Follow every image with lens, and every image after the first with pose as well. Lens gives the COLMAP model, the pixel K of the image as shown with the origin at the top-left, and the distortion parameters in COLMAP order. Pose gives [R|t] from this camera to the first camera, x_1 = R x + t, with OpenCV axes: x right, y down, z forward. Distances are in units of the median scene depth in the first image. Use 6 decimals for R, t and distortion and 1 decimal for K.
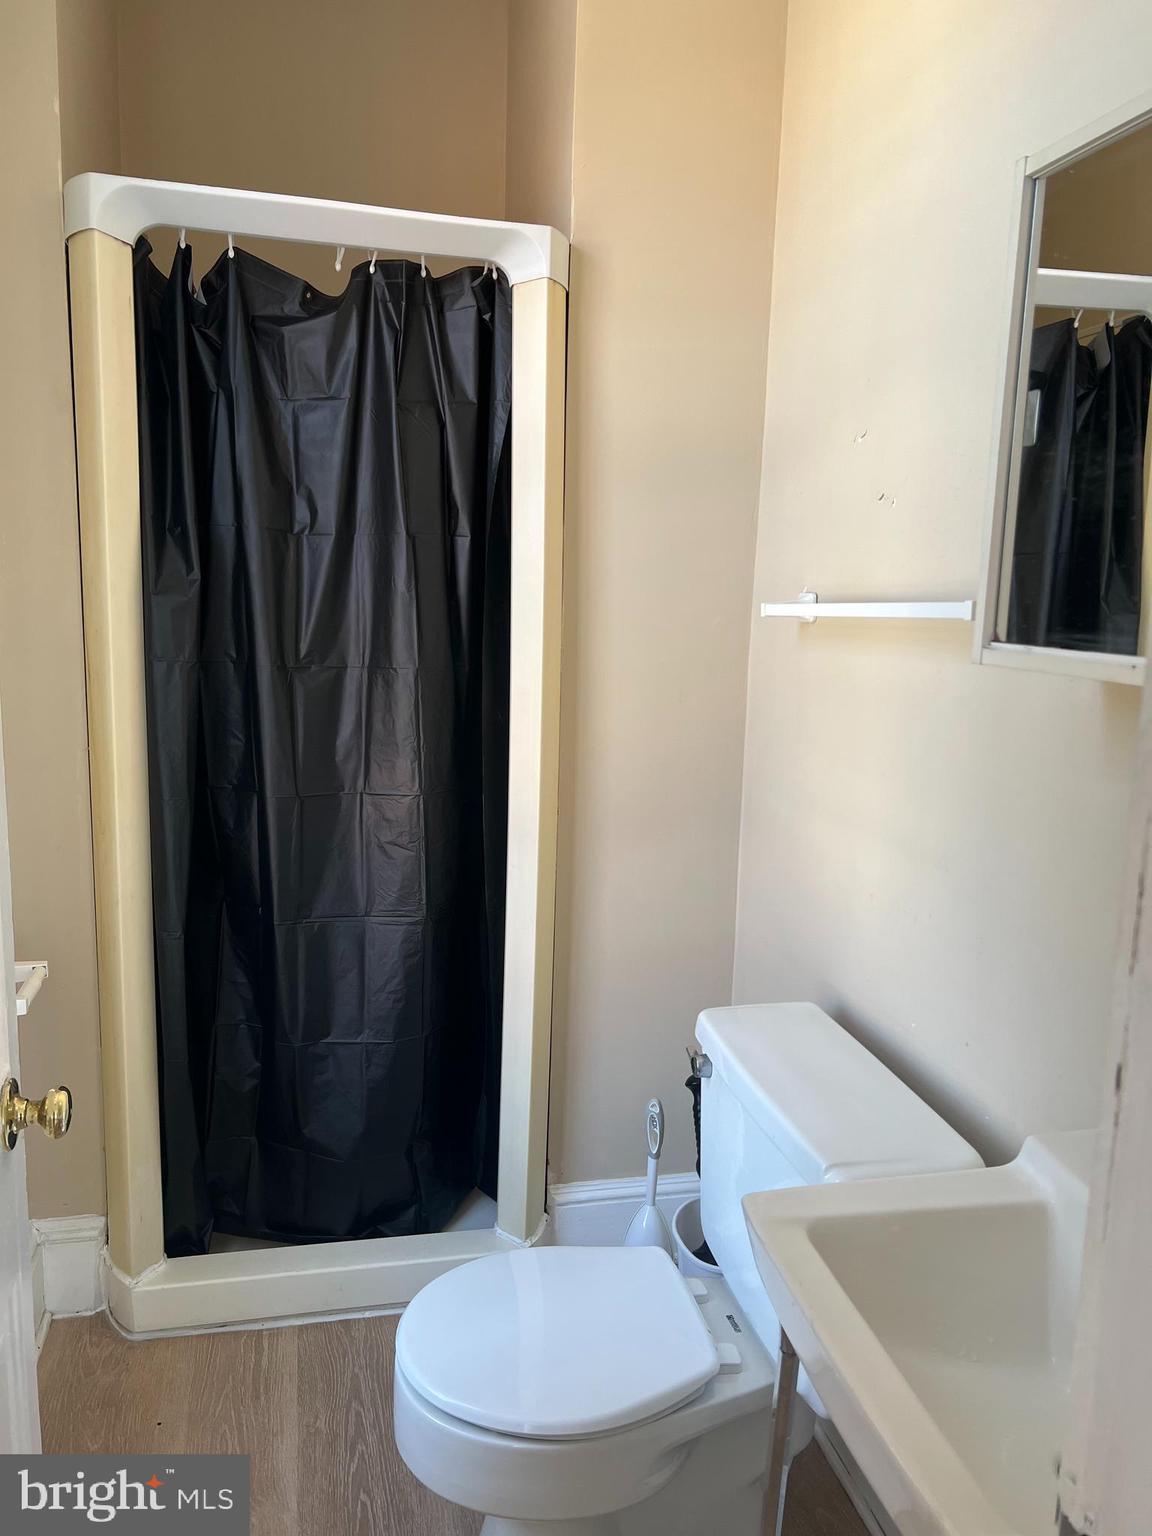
lens RADIAL K [[1155.2, 0, 579.1], [0, 1155.2, 784.7], [0, 0, 1]] dist [0.037431, -0.049573]
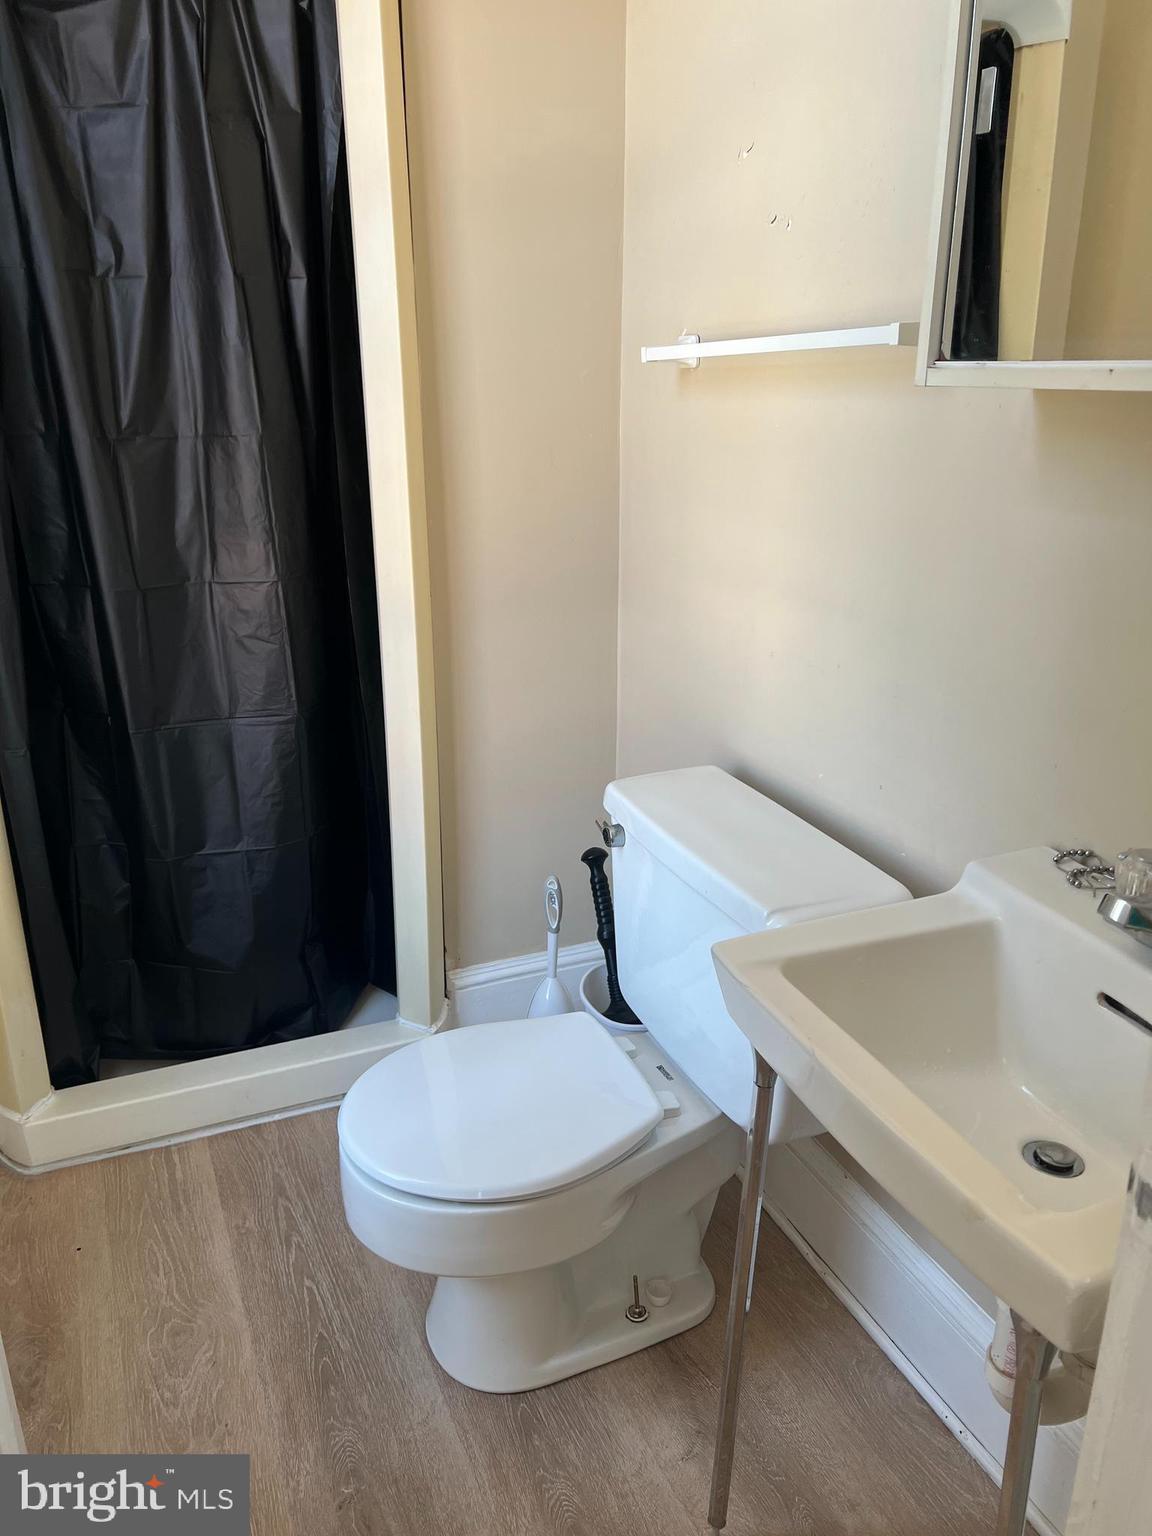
lens RADIAL K [[1155.2, 0, 594.2], [0, 1155.2, 786.5], [0, 0, 1]] dist [0.037431, -0.049573]
pose [[0.981423, -0.087337, 0.170826, -0.066640], [0.056354, 0.982331, 0.178464, 0.020088], [-0.183394, -0.165522, 0.969004, 0.042210]]
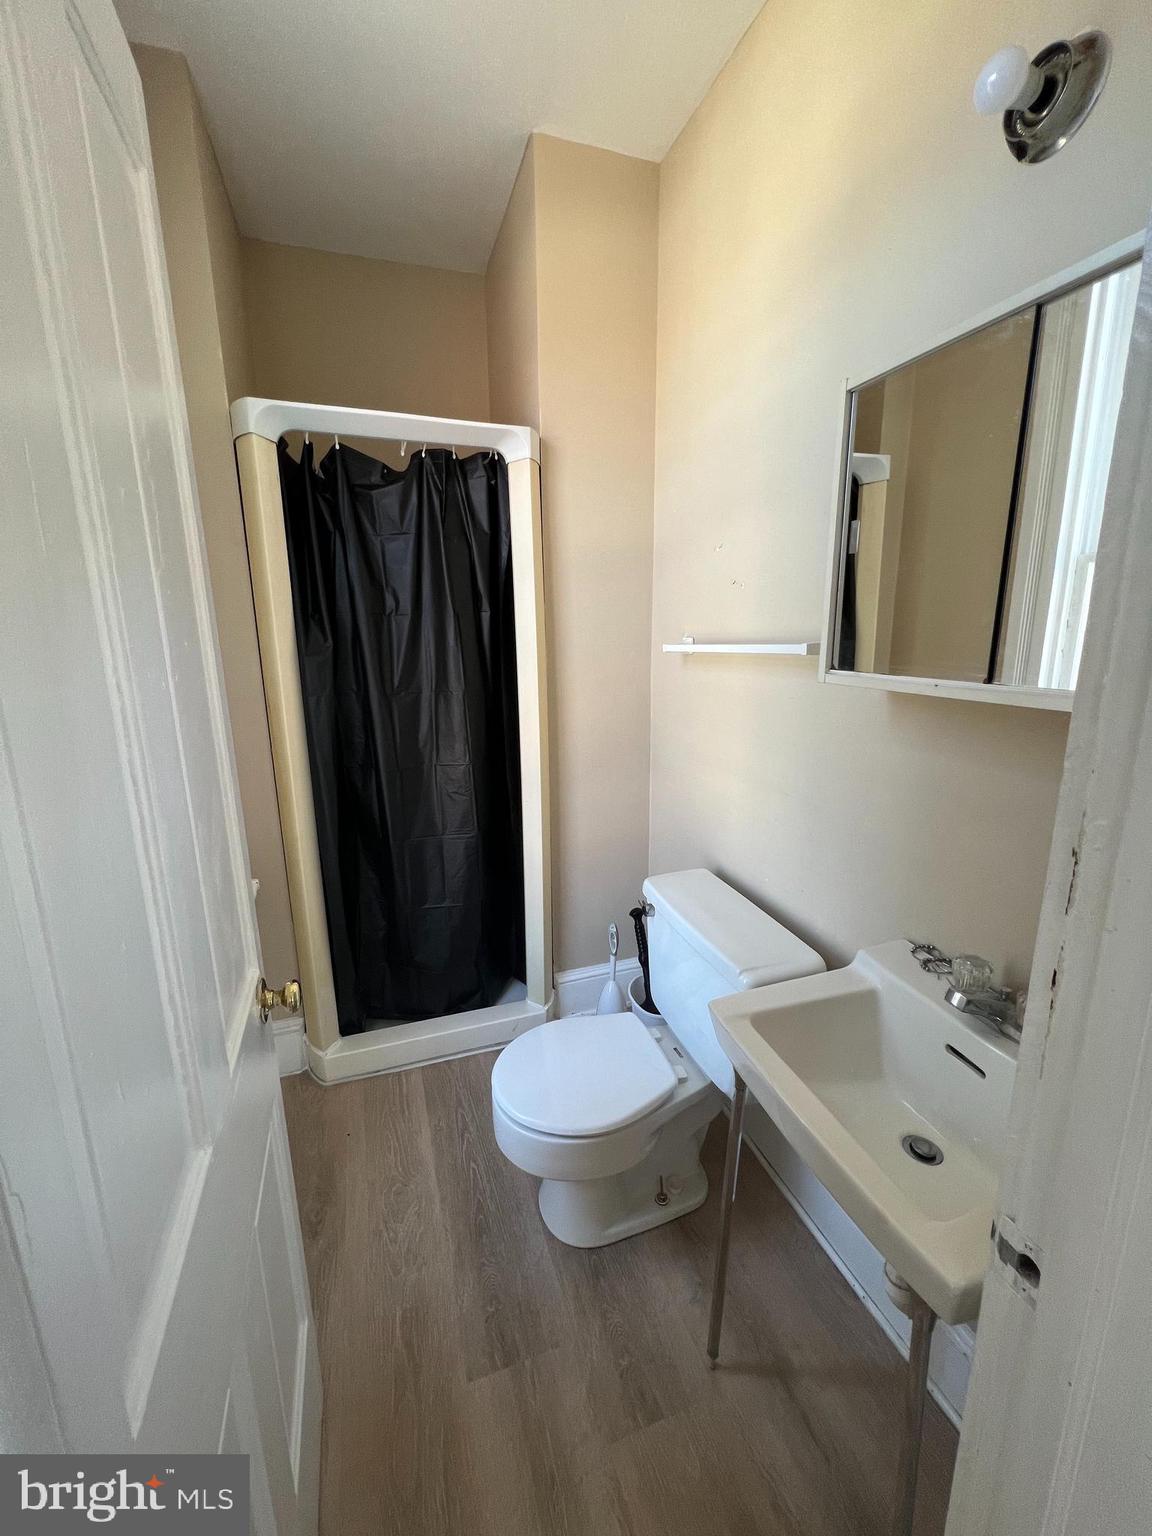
lens RADIAL K [[612.7, 0, 579.2], [0, 612.7, 763.3], [0, 0, 1]] dist [-0.003620, 0.000218]
pose [[0.993762, -0.062879, 0.092106, -0.062554], [0.058163, 0.996898, 0.053028, -0.032217], [-0.095155, -0.047340, 0.994336, 0.076551]]
